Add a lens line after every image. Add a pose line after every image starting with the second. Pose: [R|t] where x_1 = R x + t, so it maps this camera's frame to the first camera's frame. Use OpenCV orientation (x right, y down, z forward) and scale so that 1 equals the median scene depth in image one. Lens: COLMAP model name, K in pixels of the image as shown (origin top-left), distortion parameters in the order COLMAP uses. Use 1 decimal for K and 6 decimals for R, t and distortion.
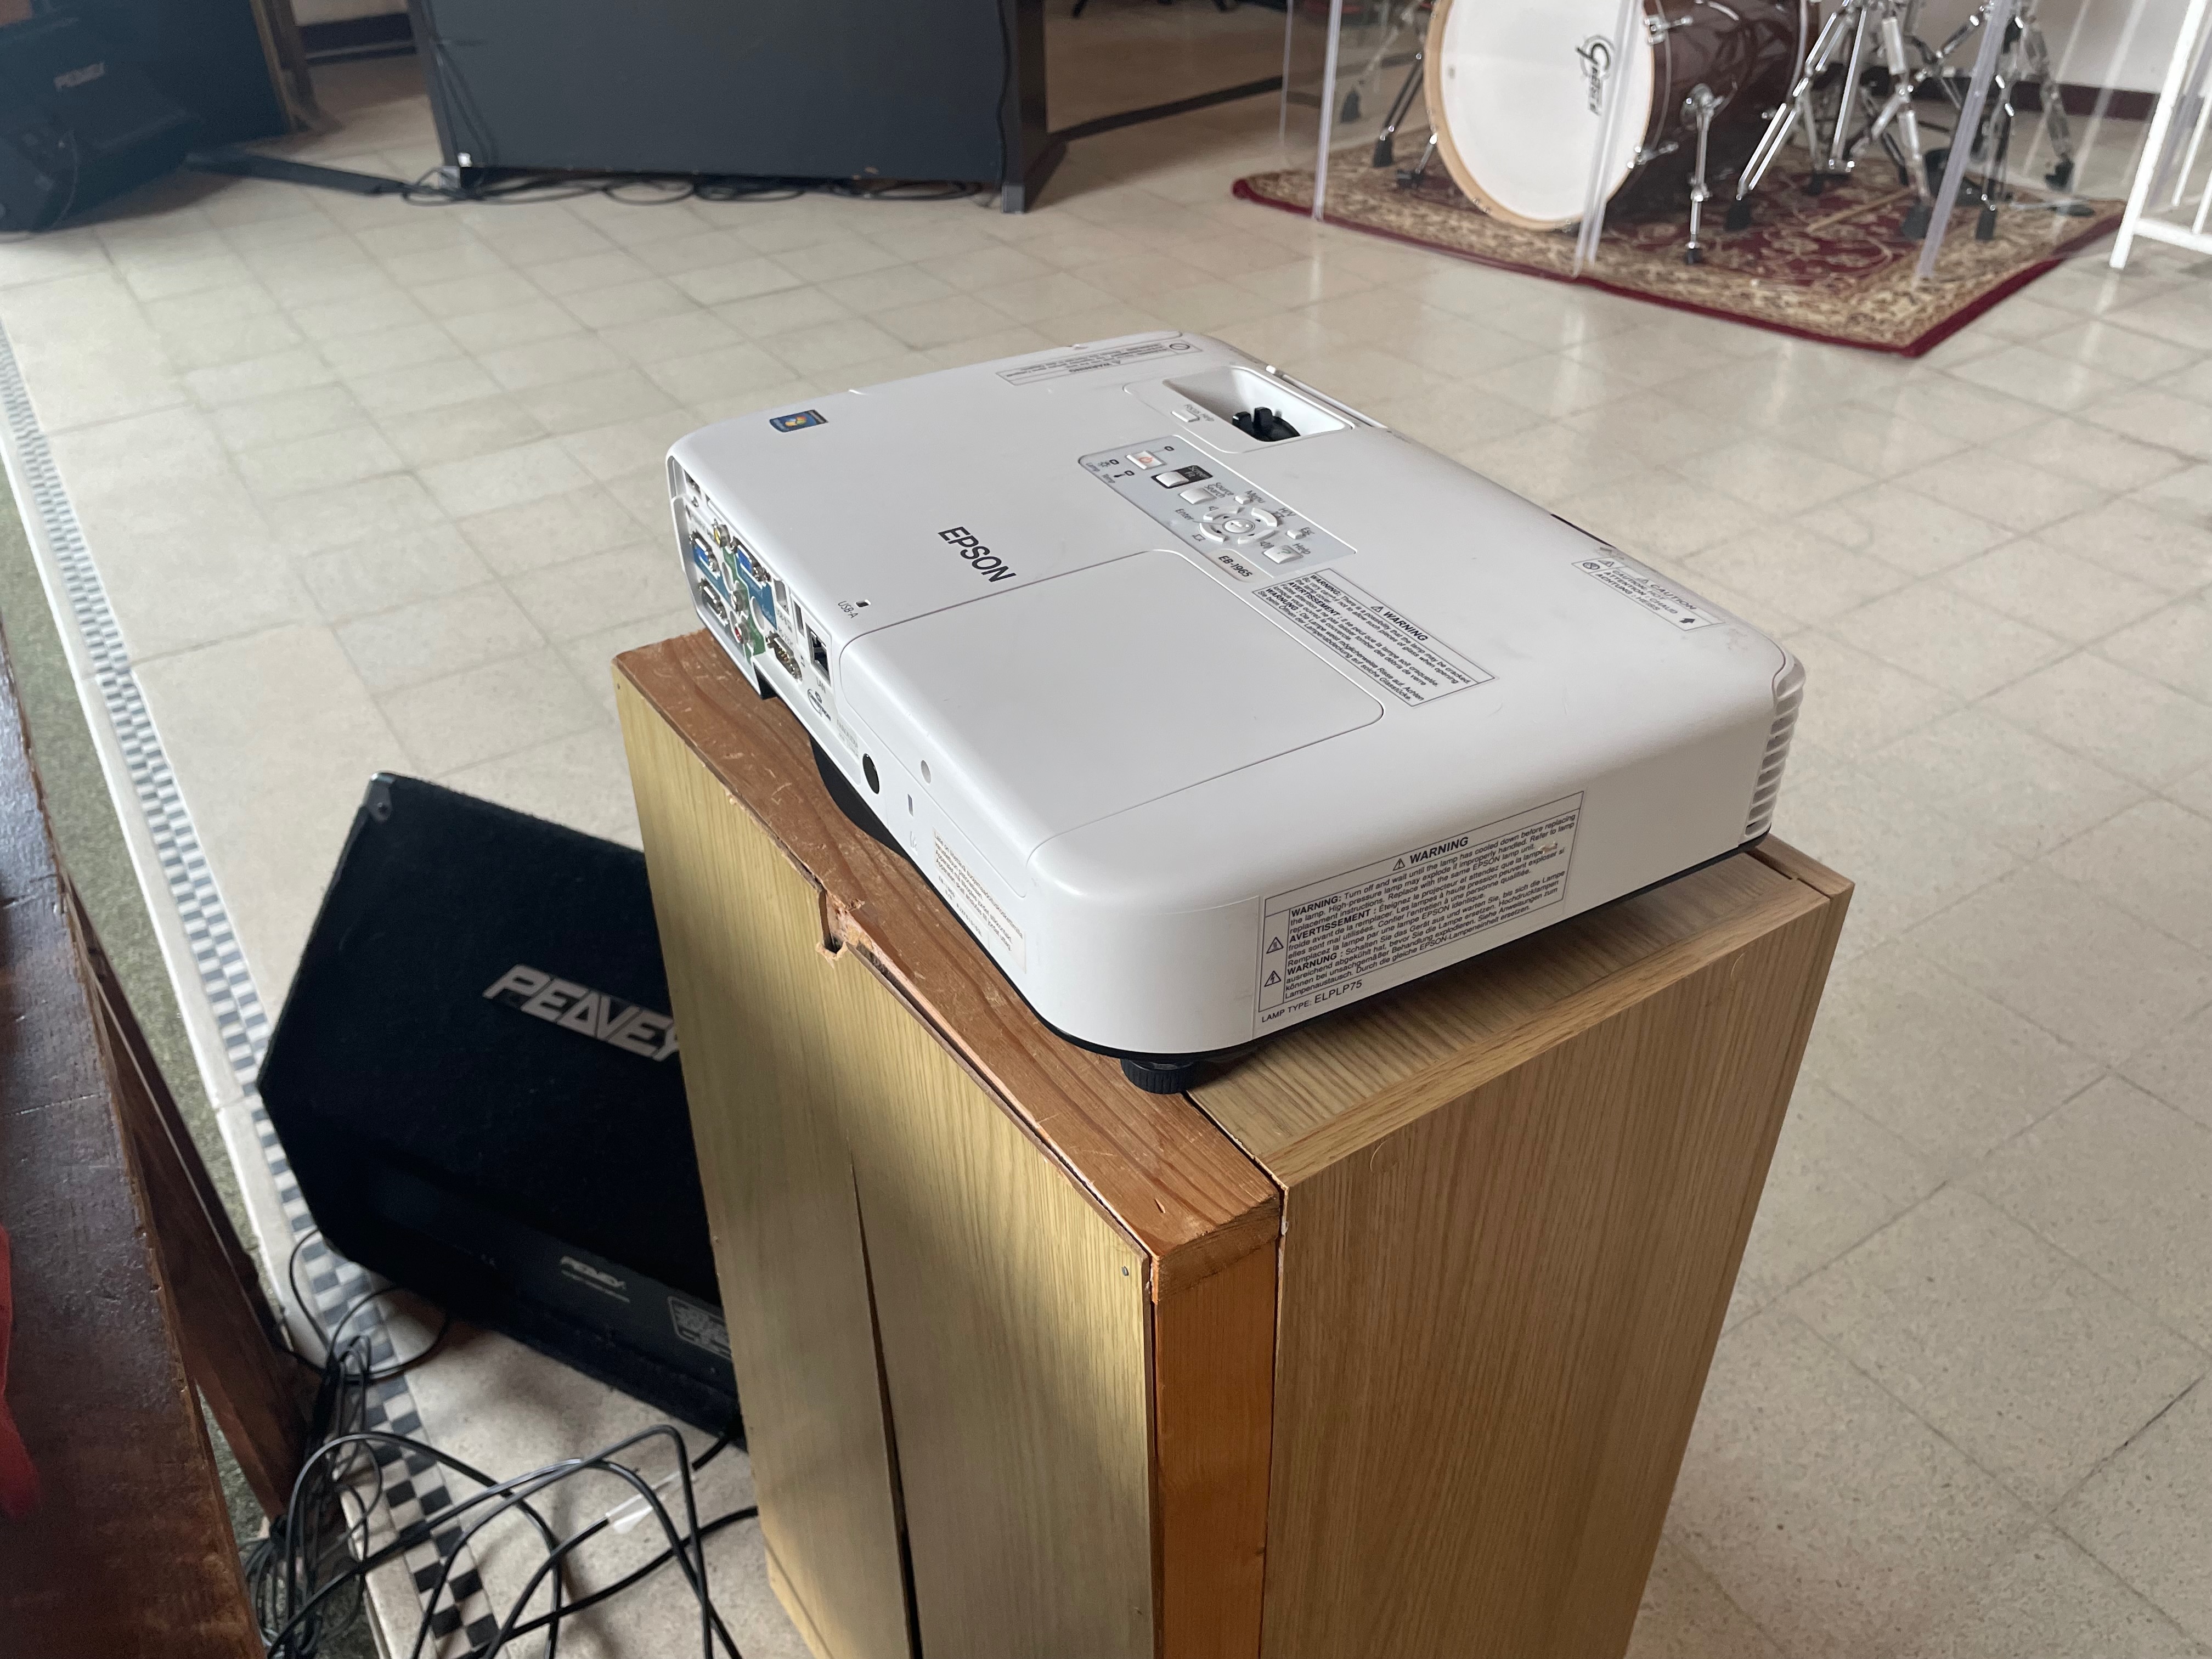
lens RADIAL K [[1669.0, 0, 1095.3], [0, 1669.0, 834.2], [0, 0, 1]] dist [-0.008121, -0.006157]
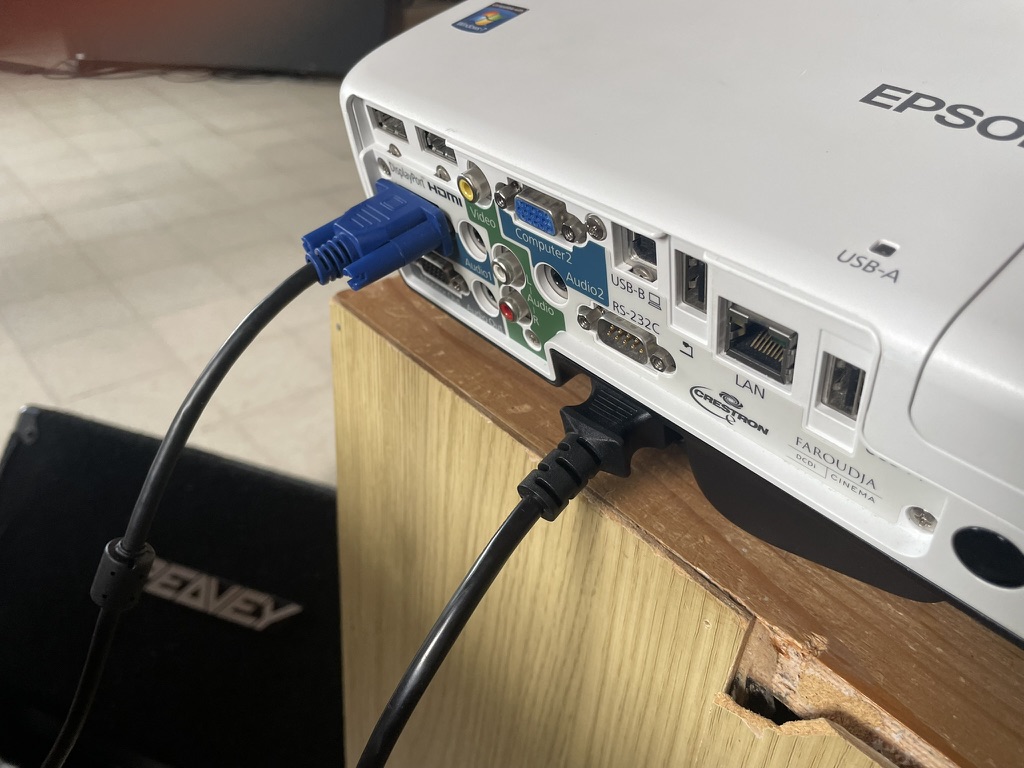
lens RADIAL K [[772.6, 0, 543.7], [0, 772.6, 365.2], [0, 0, 1]] dist [-0.008121, -0.006157]
pose [[0.982480, -0.007922, 0.186200, -0.136928], [0.016400, 0.998895, -0.044039, -0.037796], [-0.185645, 0.046321, 0.981524, 0.314892]]
